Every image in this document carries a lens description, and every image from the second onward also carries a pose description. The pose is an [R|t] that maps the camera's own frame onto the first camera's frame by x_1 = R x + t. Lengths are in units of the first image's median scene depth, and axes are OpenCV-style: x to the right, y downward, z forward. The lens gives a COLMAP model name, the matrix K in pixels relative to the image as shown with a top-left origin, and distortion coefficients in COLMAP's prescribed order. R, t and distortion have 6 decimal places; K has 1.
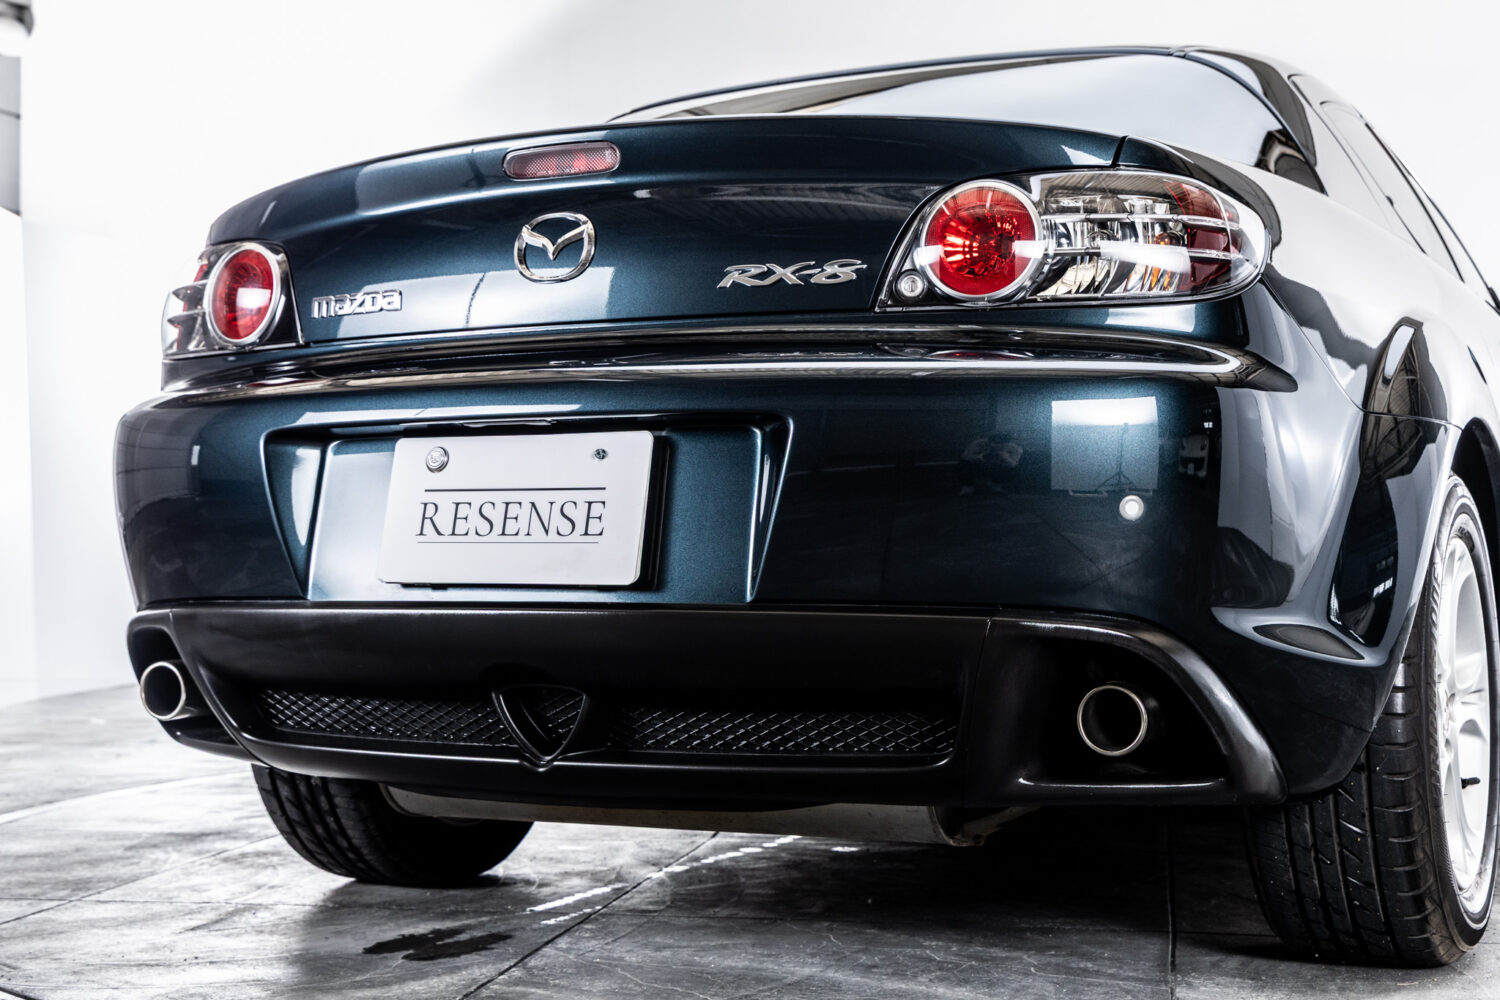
lens RADIAL K [[2212.9, 0, 738.8], [0, 2212.9, 459.9], [0, 0, 1]] dist [0.023028, 0.000000]
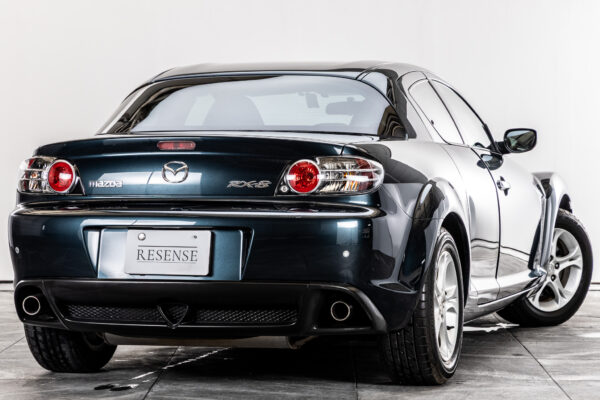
lens RADIAL K [[1719.3, 0, 301.6], [0, 1719.3, 196.1], [0, 0, 1]] dist [0.131634, 0.000000]
pose [[0.986295, -0.006814, 0.164852, -0.328018], [-0.003737, 0.997968, 0.063611, -0.229073], [-0.164950, -0.063356, 0.984265, -1.606987]]
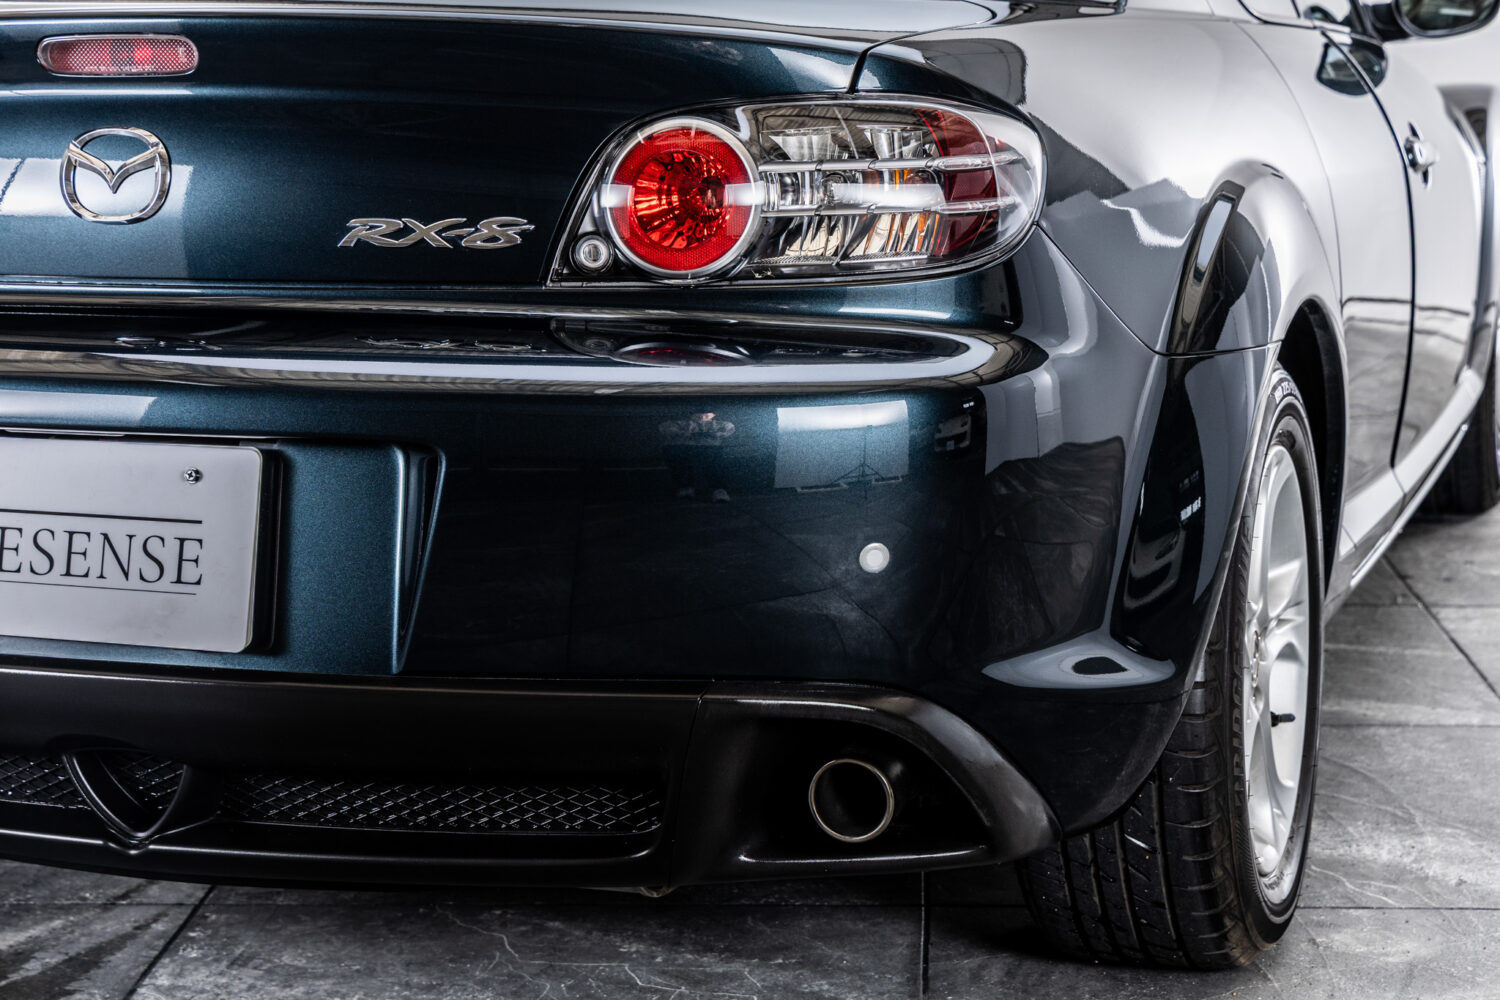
lens RADIAL K [[2991.2, 0, 758.0], [0, 2991.2, 508.3], [0, 0, 1]] dist [0.029484, 0.000000]
pose [[0.990844, -0.035101, 0.130371, -0.003995], [0.008095, 0.979322, 0.202148, -0.192003], [-0.134771, -0.199242, 0.970639, -0.034315]]
